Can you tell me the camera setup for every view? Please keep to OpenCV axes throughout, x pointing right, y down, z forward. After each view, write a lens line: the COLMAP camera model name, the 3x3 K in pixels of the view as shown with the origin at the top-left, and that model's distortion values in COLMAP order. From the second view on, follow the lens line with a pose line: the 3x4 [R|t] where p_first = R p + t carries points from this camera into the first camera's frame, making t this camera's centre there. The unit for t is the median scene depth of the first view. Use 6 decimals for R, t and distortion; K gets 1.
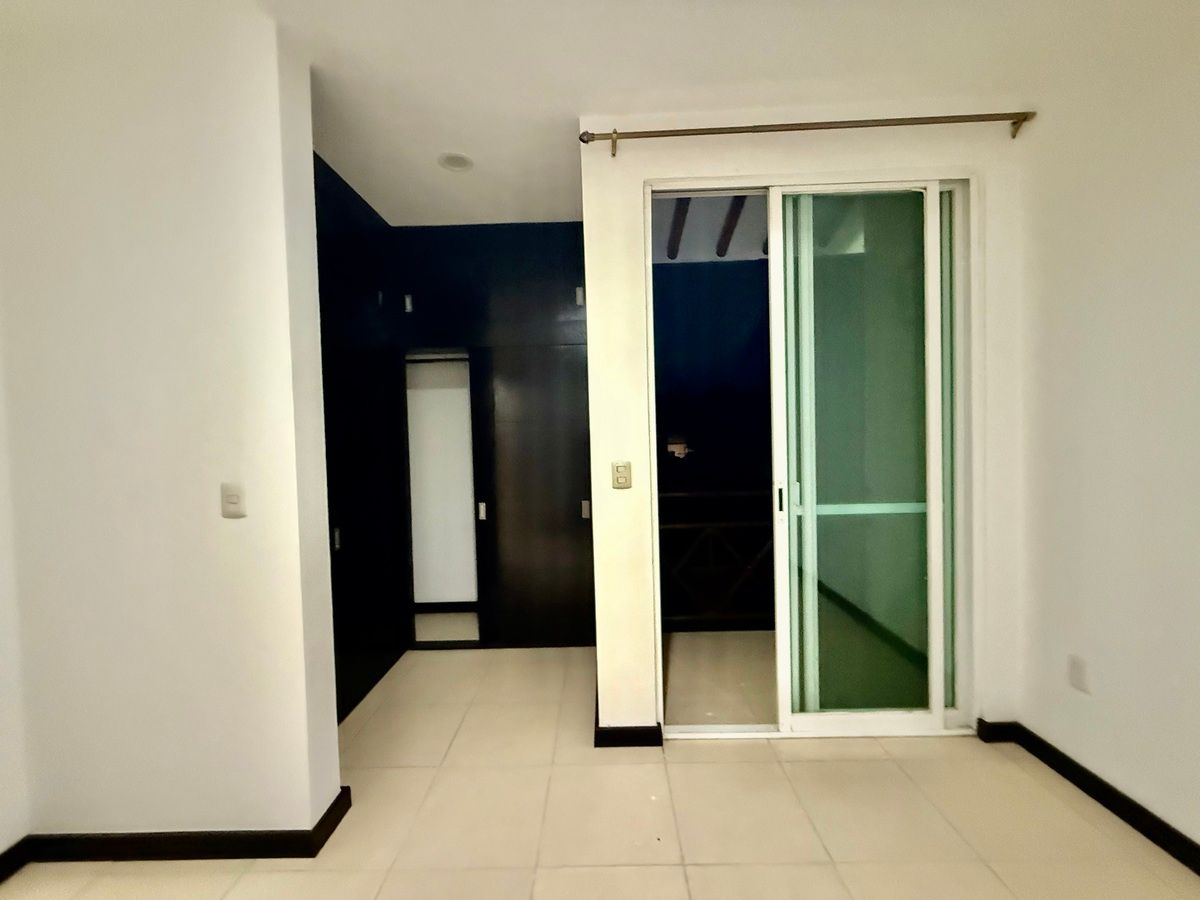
lens RADIAL K [[484.3, 0, 600.0], [0, 484.3, 450.0], [0, 0, 1]] dist [0.009239, -0.000222]
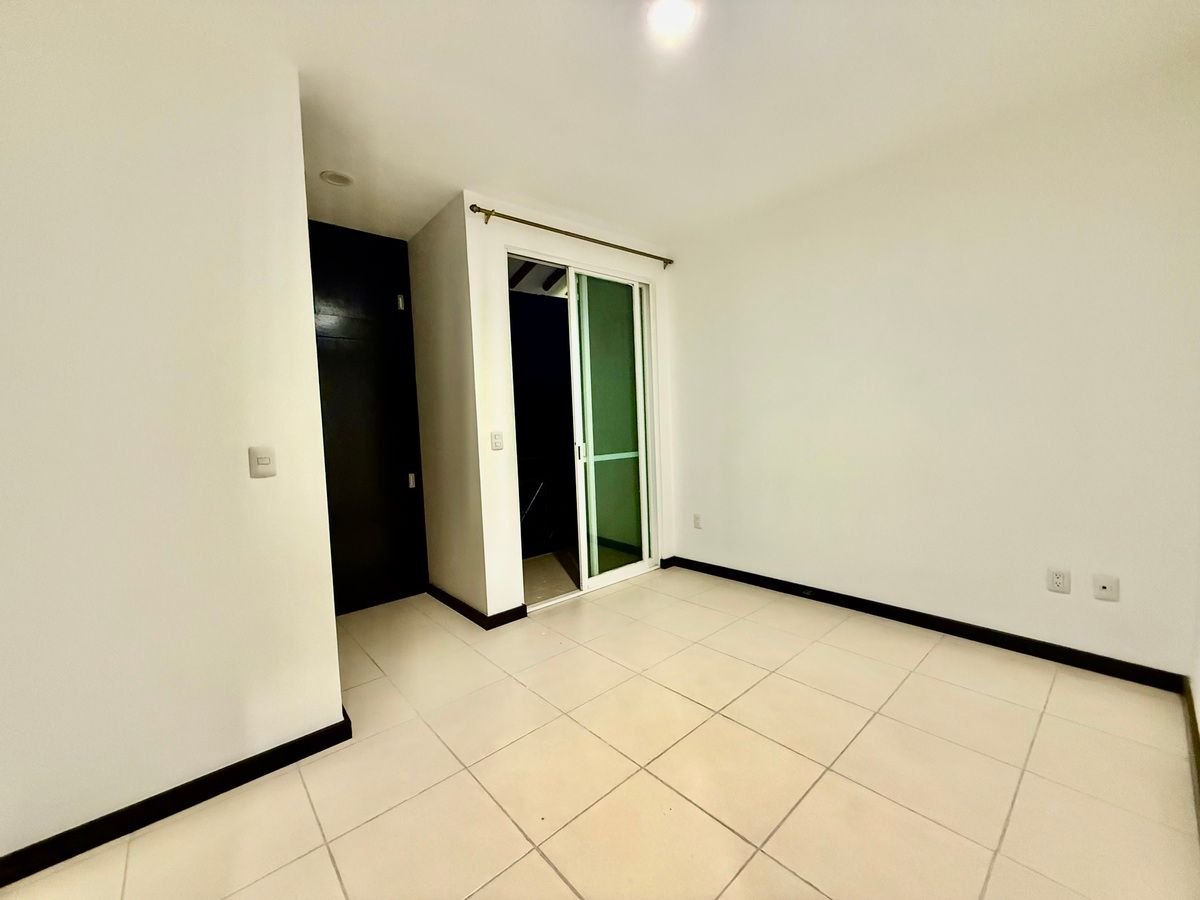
lens RADIAL K [[478.1, 0, 598.4], [0, 478.1, 448.7], [0, 0, 1]] dist [0.001393, -0.000649]
pose [[0.747538, -0.039892, 0.663020, -0.685177], [0.038450, 0.999120, 0.016763, 0.062750], [-0.663106, 0.012962, 0.748414, -0.288769]]
